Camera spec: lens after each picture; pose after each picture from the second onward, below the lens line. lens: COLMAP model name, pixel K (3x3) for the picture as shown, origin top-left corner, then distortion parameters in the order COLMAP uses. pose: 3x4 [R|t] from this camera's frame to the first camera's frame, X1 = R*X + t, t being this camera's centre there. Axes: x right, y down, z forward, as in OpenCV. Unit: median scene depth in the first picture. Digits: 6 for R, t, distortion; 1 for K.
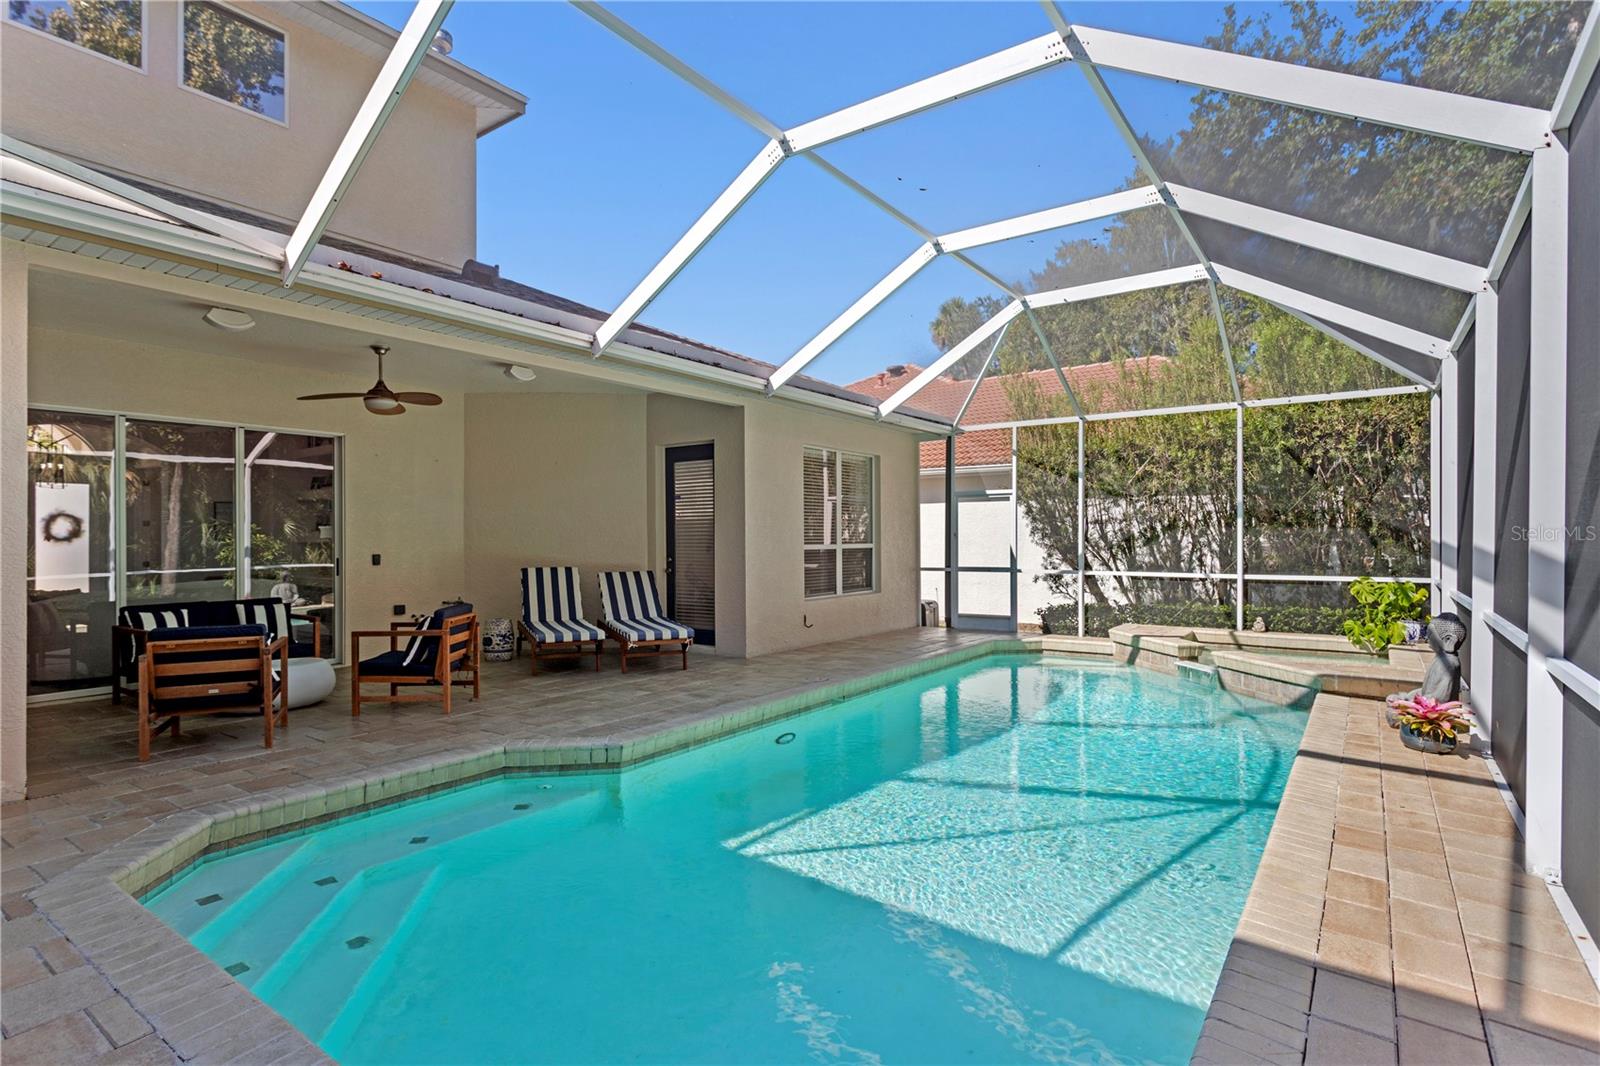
lens RADIAL K [[796.9, 0, 805.0], [0, 796.9, 539.8], [0, 0, 1]] dist [-0.014800, 0.006940]
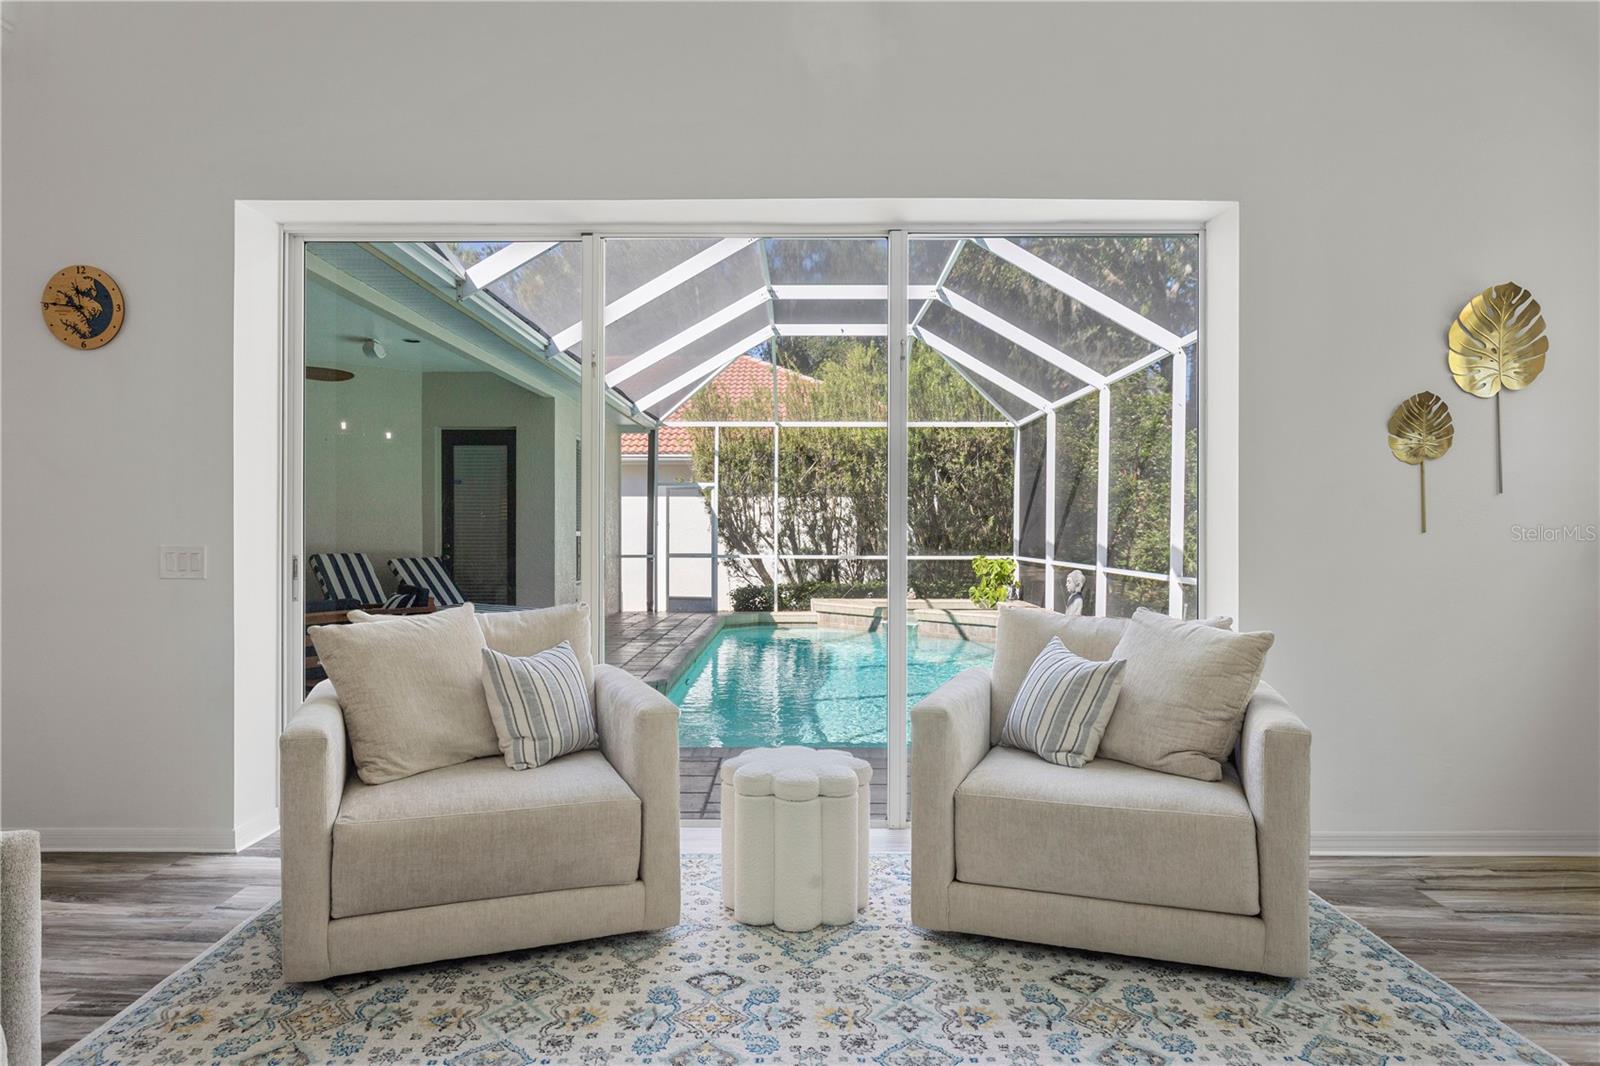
lens RADIAL K [[991.3, 0, 796.0], [0, 991.3, 532.8], [0, 0, 1]] dist [-0.006630, 0.000739]
pose [[0.820738, 0.004503, 0.571287, -0.510014], [-0.004098, 0.999990, -0.001995, 0.009815], [-0.571290, -0.000703, 0.820748, -0.228823]]
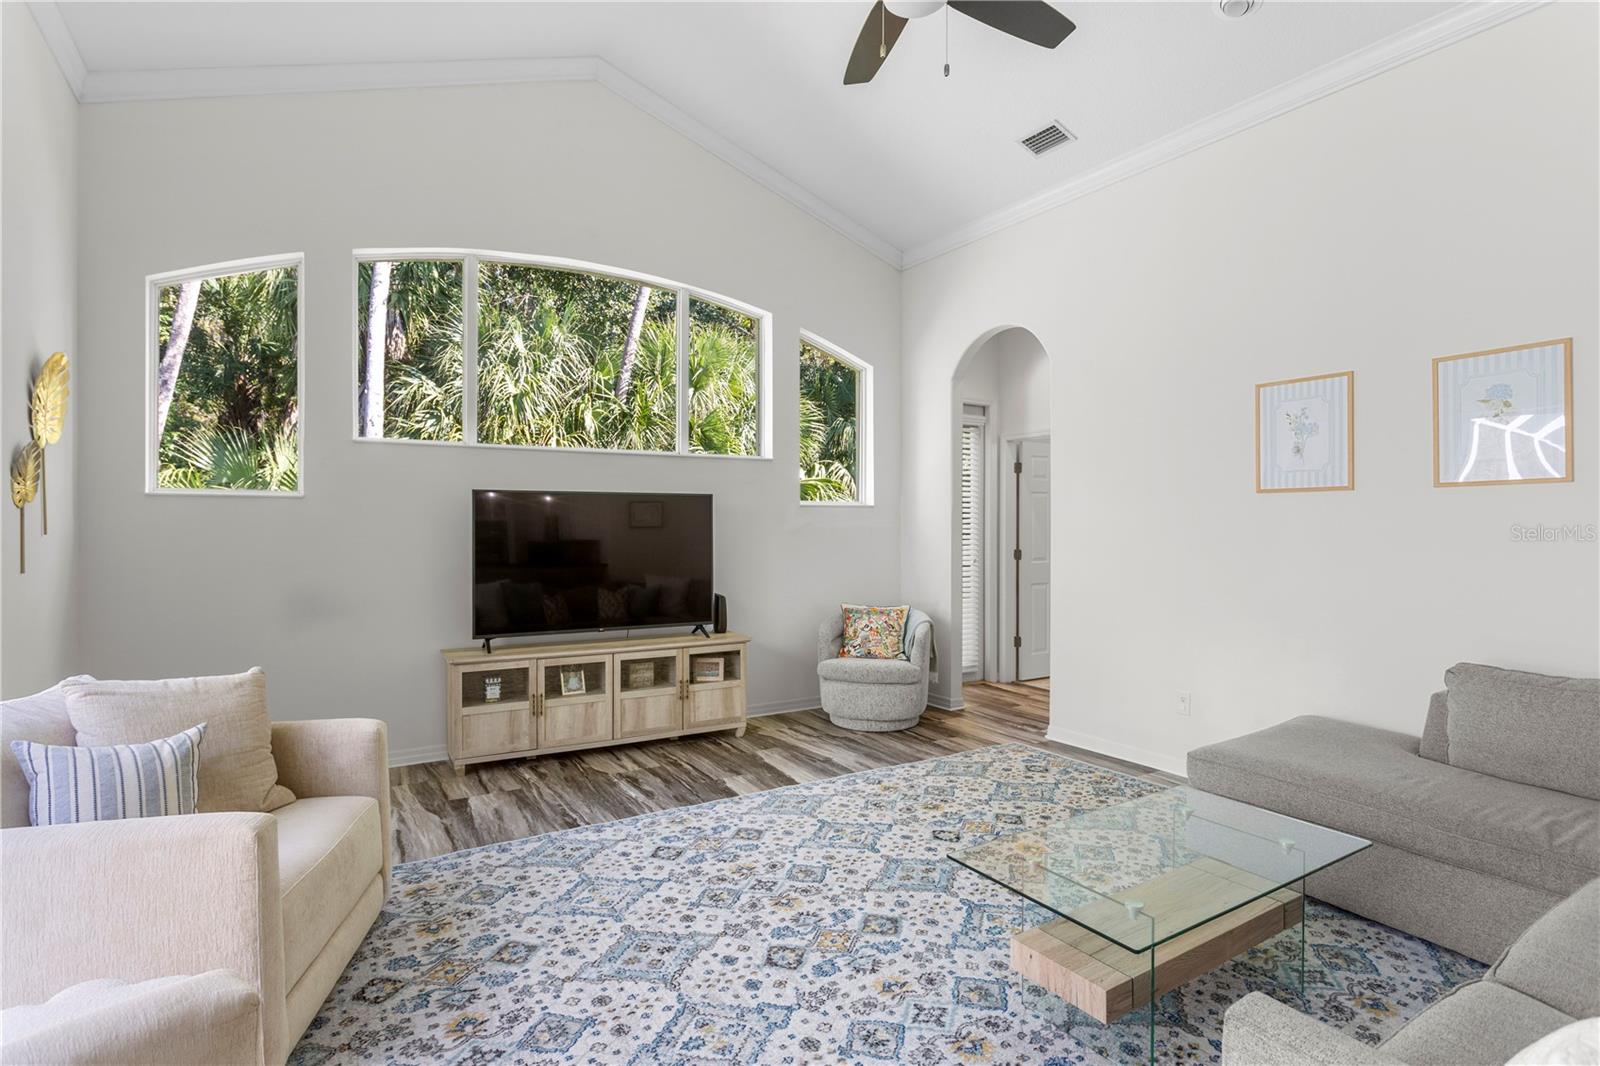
lens RADIAL K [[805.3, 0, 804.8], [0, 805.3, 542.8], [0, 0, 1]] dist [-0.017130, 0.009250]
pose [[-0.918269, -0.007870, 0.395879, -0.508162], [0.002566, 0.999663, 0.025826, -0.011289], [-0.395949, 0.024731, -0.917939, 0.104975]]
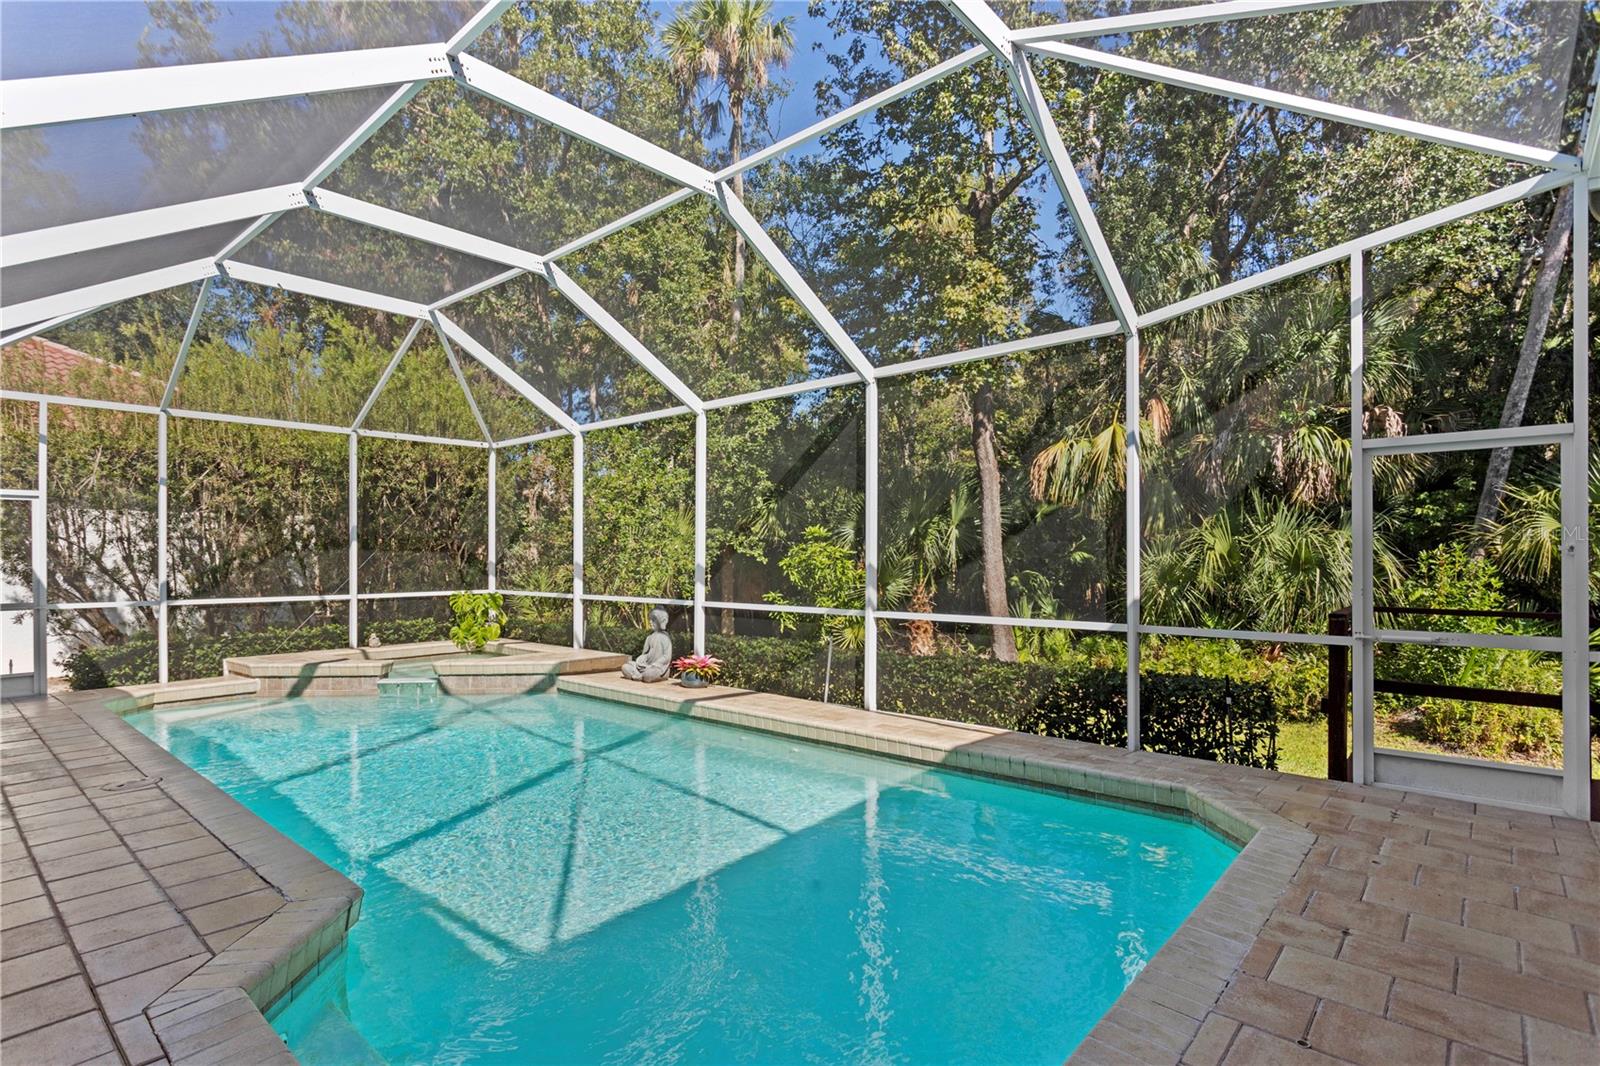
lens RADIAL K [[797.2, 0, 800.3], [0, 797.2, 562.4], [0, 0, 1]] dist [-0.001971, 0.000127]
pose [[0.105860, -0.004186, 0.994372, -0.430363], [0.005458, 0.999979, 0.003629, 0.000434], [-0.994366, 0.005043, 0.105880, 0.308678]]
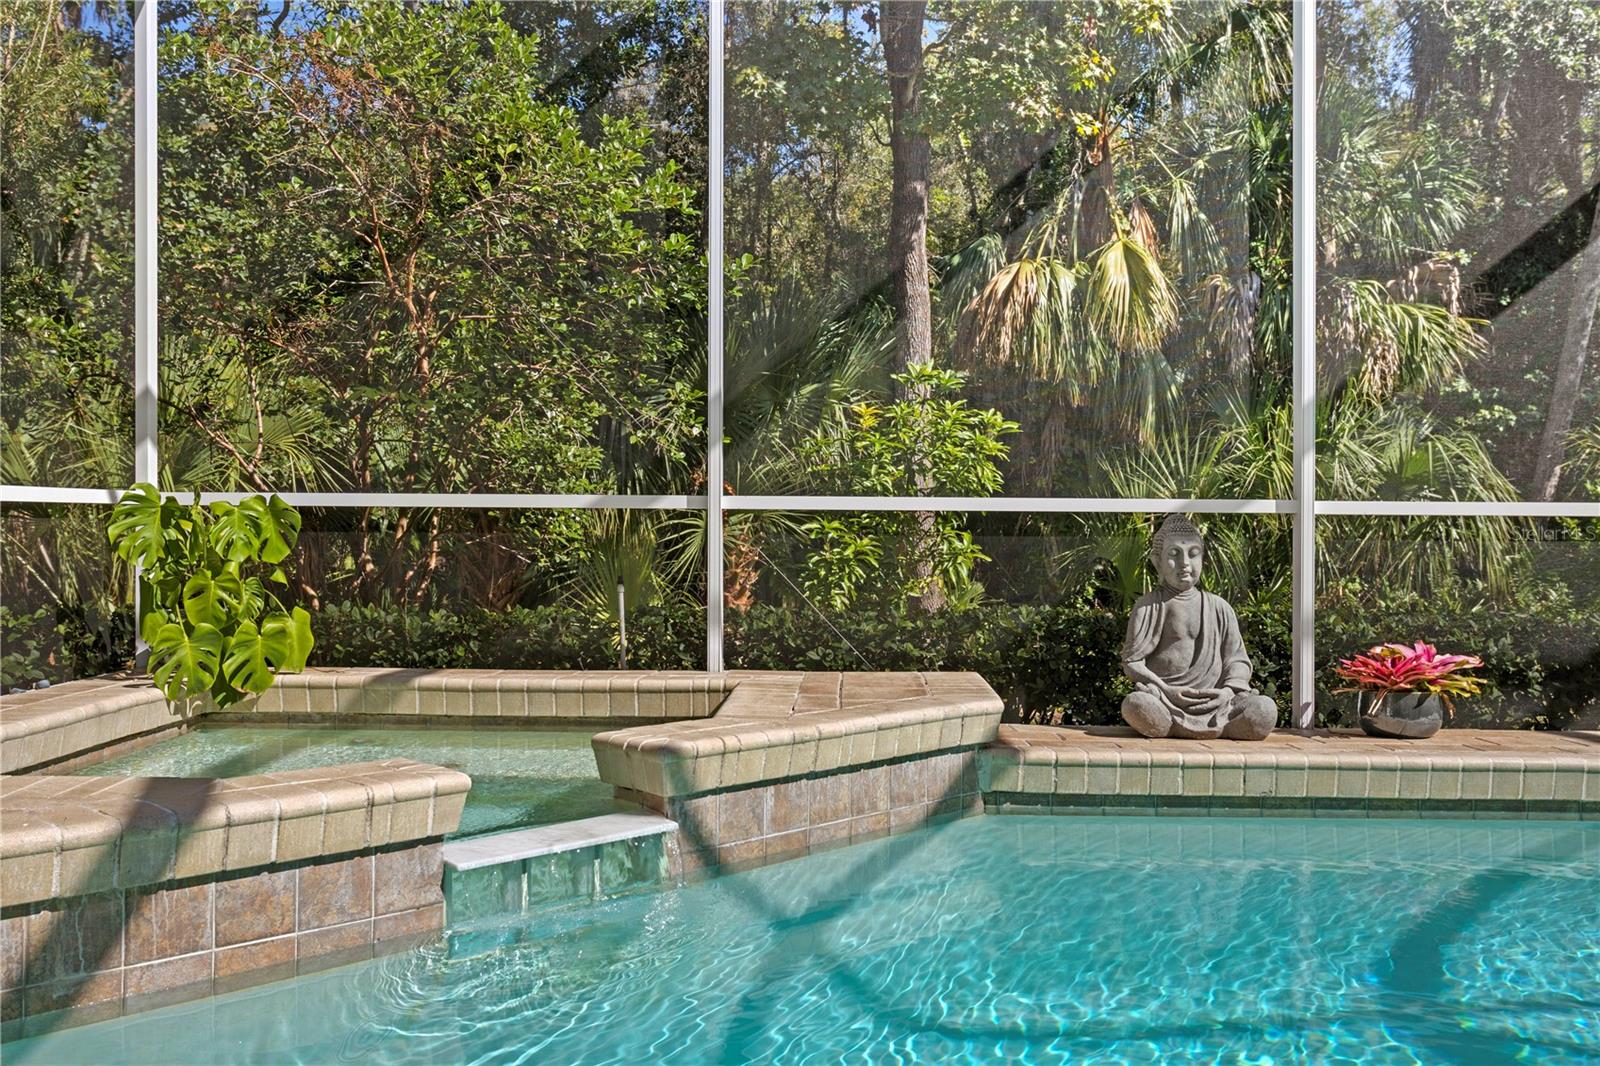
lens RADIAL K [[1368.7, 0, 800.0], [0, 1368.7, 533.0], [0, 0, 1]] dist [0.005823, -0.001705]
pose [[-0.560528, -0.005498, 0.828117, 0.101215], [-0.002308, 0.999984, 0.005077, 0.056344], [-0.828133, 0.000935, -0.560532, 0.990606]]
